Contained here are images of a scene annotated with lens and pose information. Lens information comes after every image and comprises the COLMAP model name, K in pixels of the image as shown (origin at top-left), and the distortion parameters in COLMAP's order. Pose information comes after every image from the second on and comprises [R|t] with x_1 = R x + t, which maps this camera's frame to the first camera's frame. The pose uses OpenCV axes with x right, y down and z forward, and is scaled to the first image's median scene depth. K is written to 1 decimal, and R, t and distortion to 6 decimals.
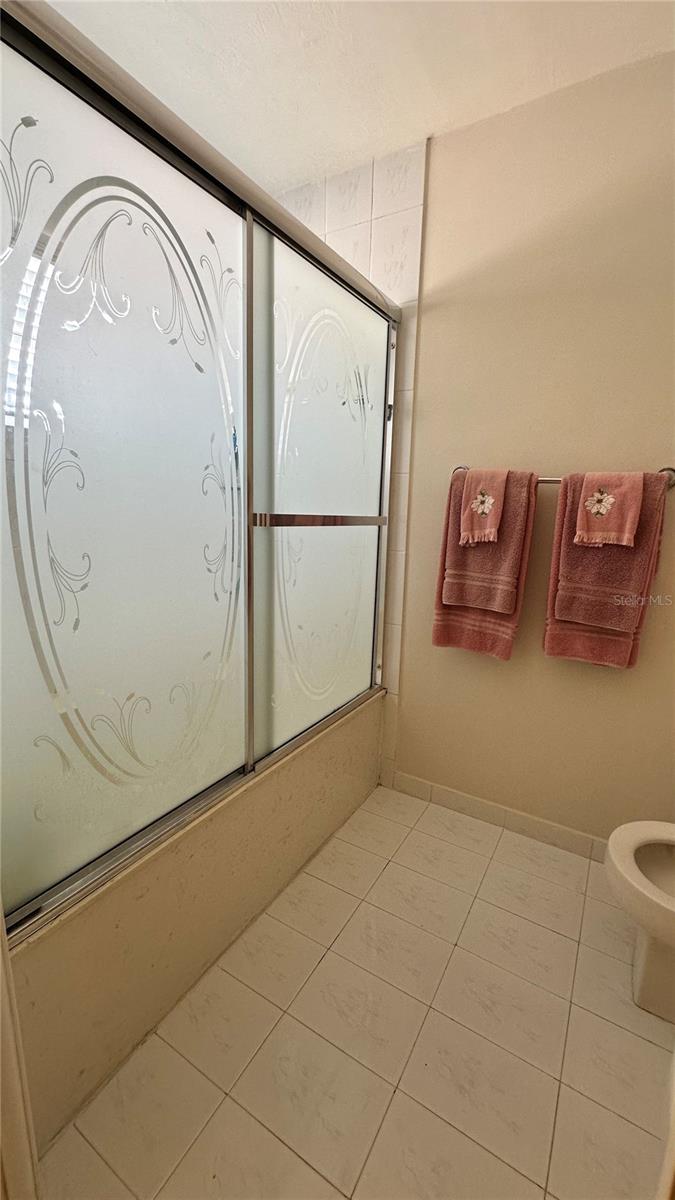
lens RADIAL K [[483.2, 0, 336.8], [0, 483.2, 597.8], [0, 0, 1]] dist [-0.000471, 0.000026]
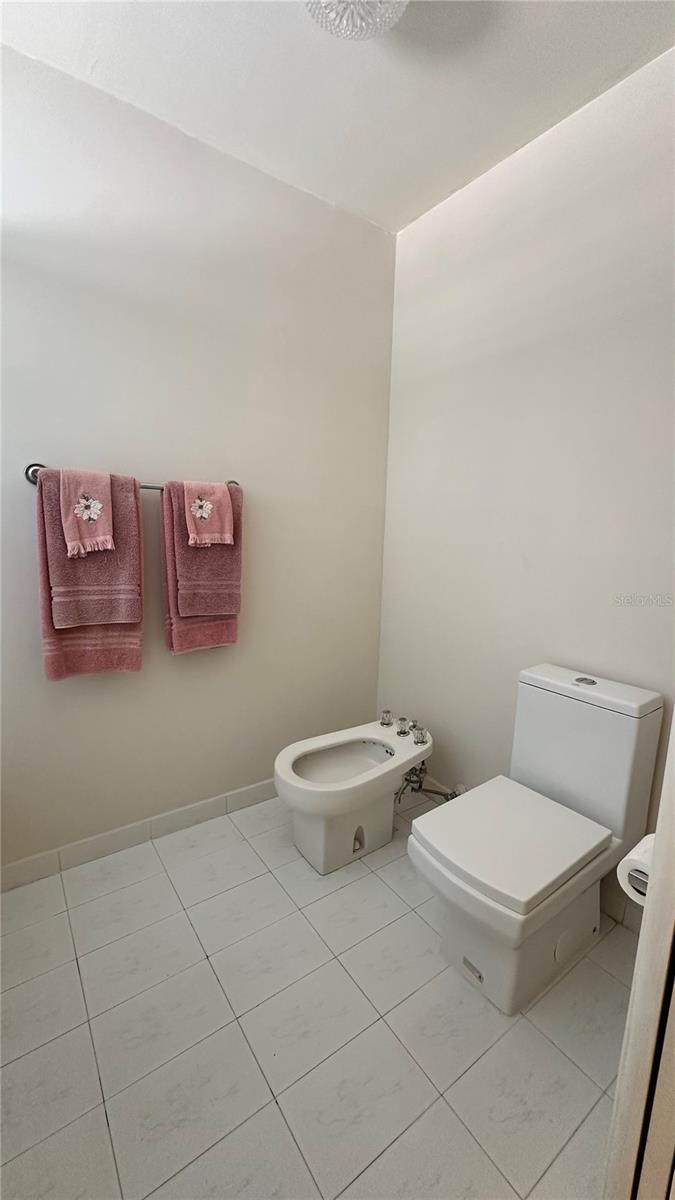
lens RADIAL K [[483.2, 0, 336.5], [0, 483.2, 604.2], [0, 0, 1]] dist [-0.000471, 0.000026]
pose [[0.398425, -0.172366, 0.900859, -0.351969], [0.173114, 0.978662, 0.110688, -0.040607], [-0.900716, 0.111851, 0.419763, 0.227092]]
